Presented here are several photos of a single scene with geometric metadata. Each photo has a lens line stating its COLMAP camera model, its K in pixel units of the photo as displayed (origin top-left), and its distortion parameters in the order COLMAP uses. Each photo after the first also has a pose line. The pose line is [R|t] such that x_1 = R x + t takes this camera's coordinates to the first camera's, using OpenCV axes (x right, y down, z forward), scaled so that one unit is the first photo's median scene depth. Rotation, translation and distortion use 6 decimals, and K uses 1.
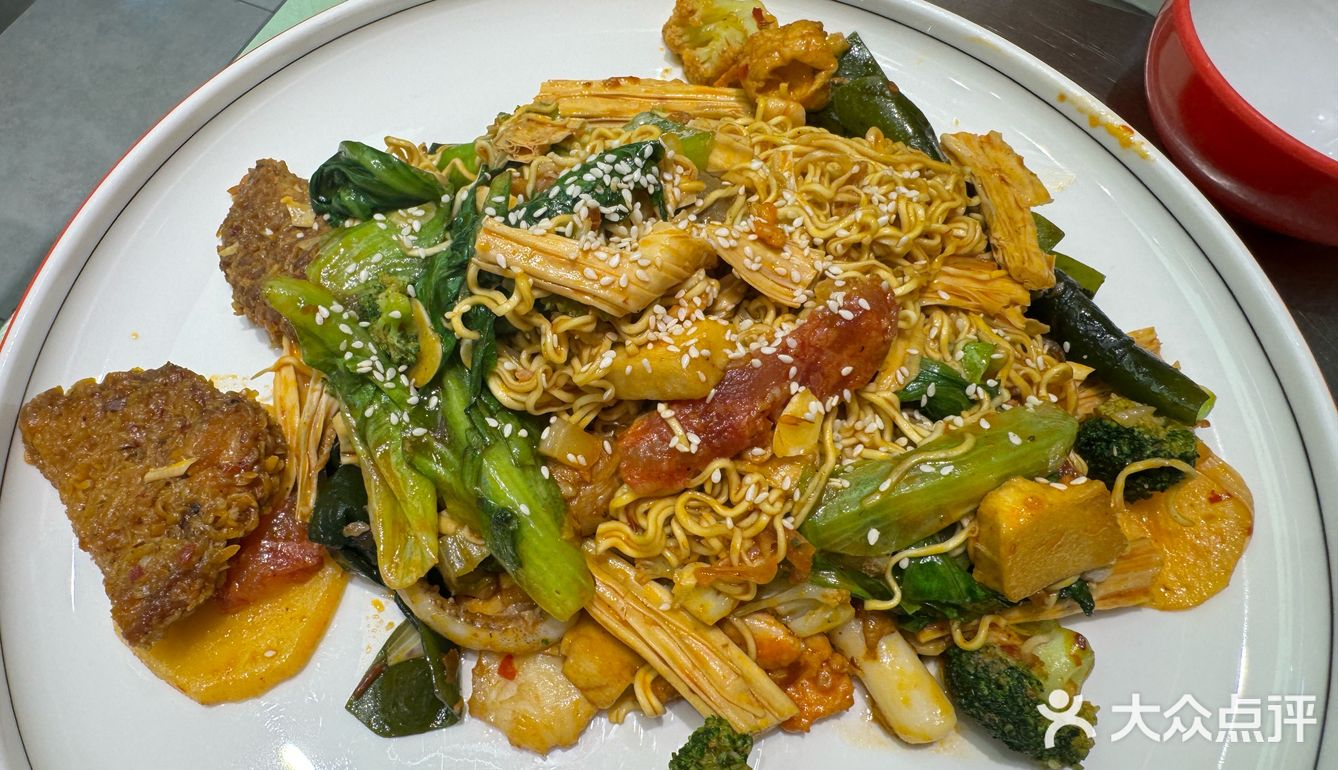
lens RADIAL K [[826.6, 0, 613.1], [0, 826.6, 376.2], [0, 0, 1]] dist [-0.006925, -0.000391]
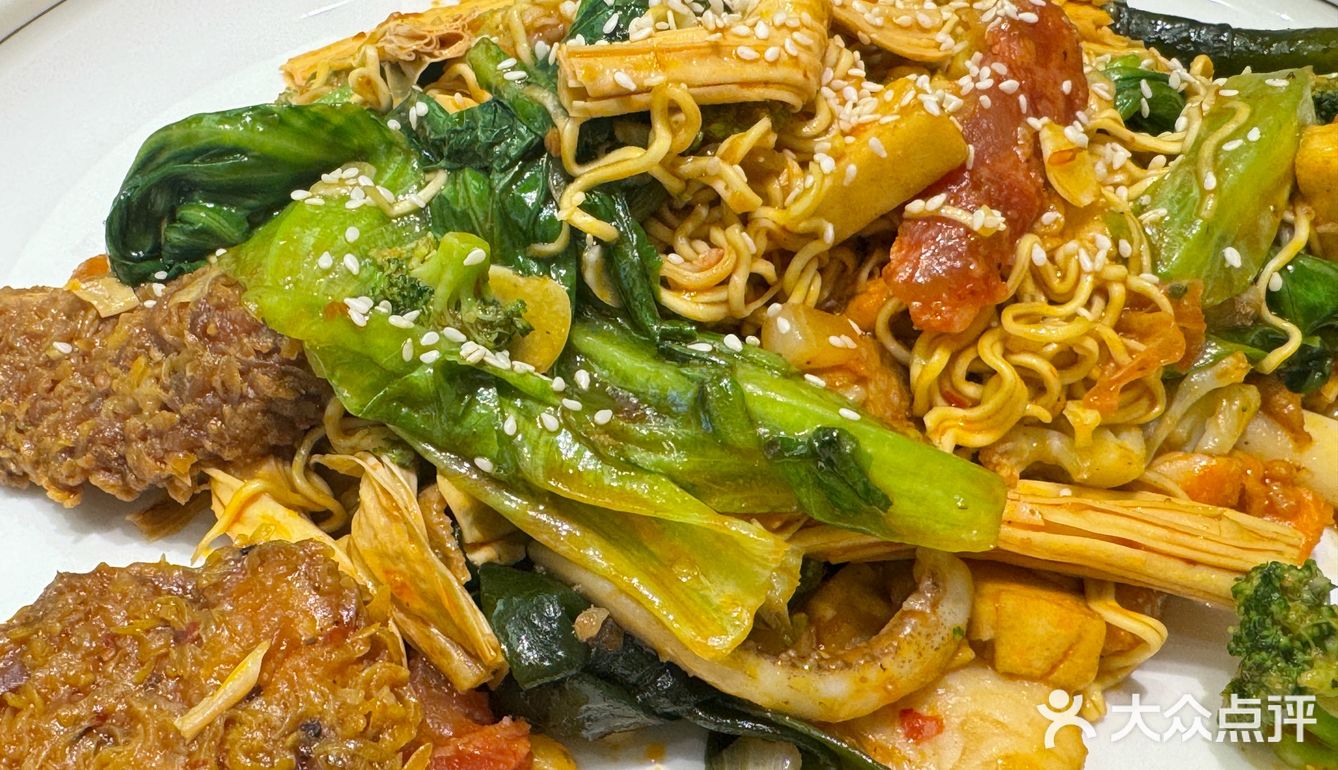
lens RADIAL K [[1441.1, 0, 602.9], [0, 1441.1, 363.4], [0, 0, 1]] dist [-0.009309, 0.000000]
pose [[0.822745, -0.391868, 0.411741, -0.646362], [0.493920, 0.851368, -0.176679, 0.216859], [-0.281309, 0.348729, 0.894010, 0.088052]]
